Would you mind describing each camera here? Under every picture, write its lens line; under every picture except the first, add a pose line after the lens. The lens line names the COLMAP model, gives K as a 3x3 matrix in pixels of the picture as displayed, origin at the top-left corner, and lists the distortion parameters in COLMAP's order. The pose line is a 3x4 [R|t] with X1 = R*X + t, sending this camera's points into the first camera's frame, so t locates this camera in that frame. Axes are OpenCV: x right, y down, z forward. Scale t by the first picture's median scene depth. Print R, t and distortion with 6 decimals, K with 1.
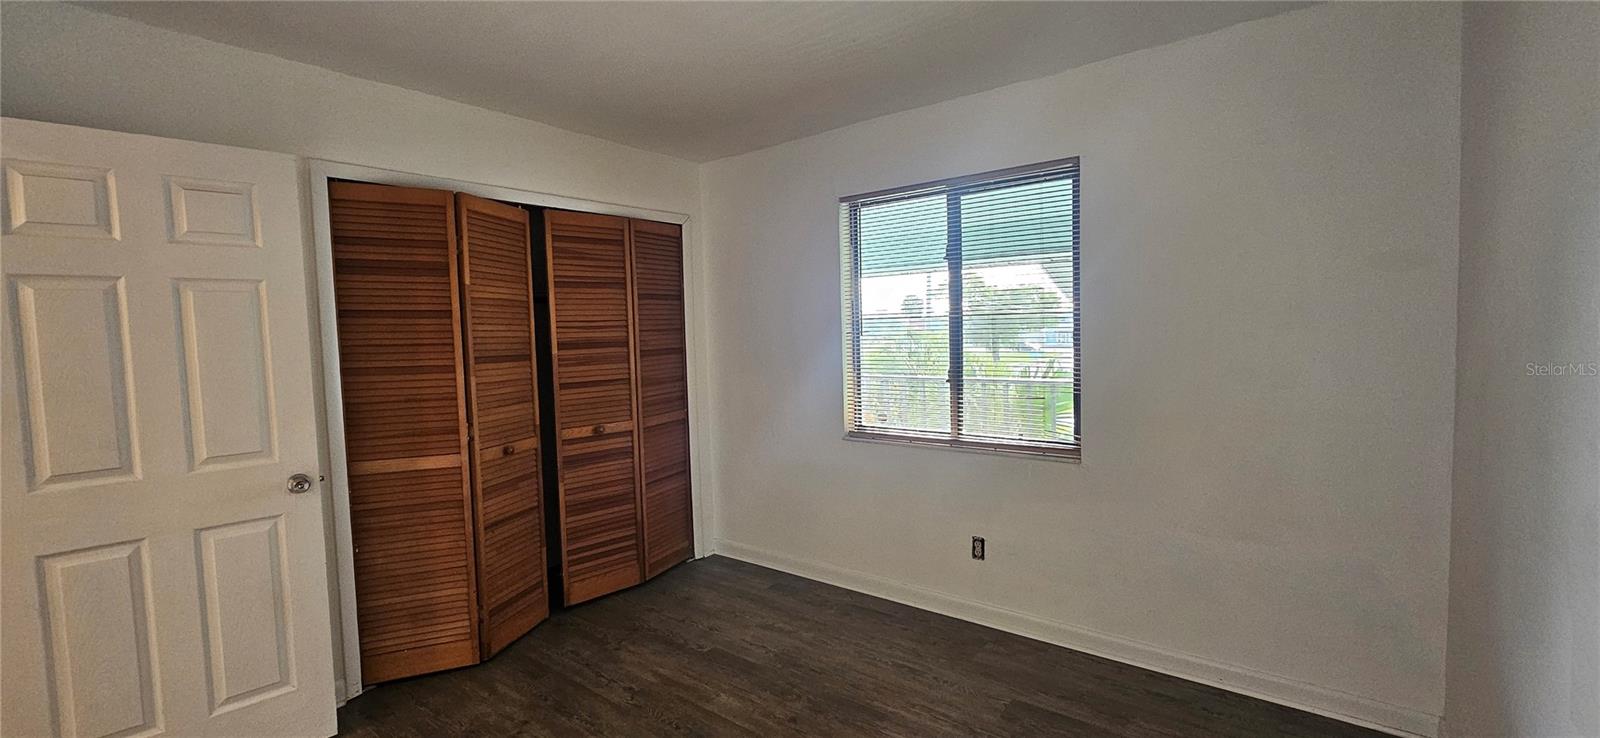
lens RADIAL K [[656.6, 0, 802.4], [0, 656.6, 368.6], [0, 0, 1]] dist [-0.002331, -0.000020]
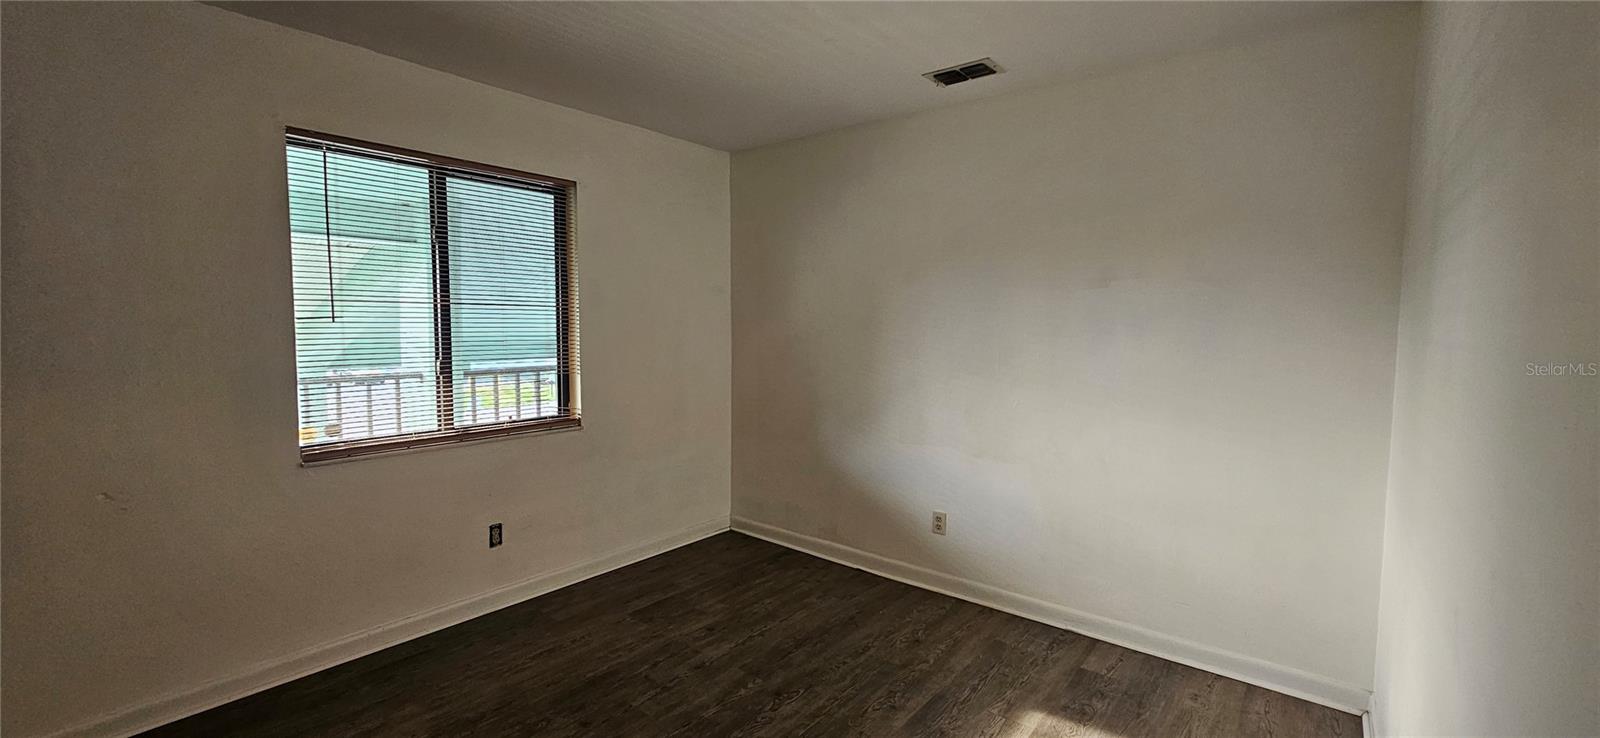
lens RADIAL K [[656.6, 0, 797.8], [0, 656.6, 365.6], [0, 0, 1]] dist [-0.002331, -0.000020]
pose [[0.016963, -0.038023, 0.999133, -0.721298], [0.063910, 0.997274, 0.036868, 0.006599], [-0.997811, 0.063229, 0.019347, 0.501631]]
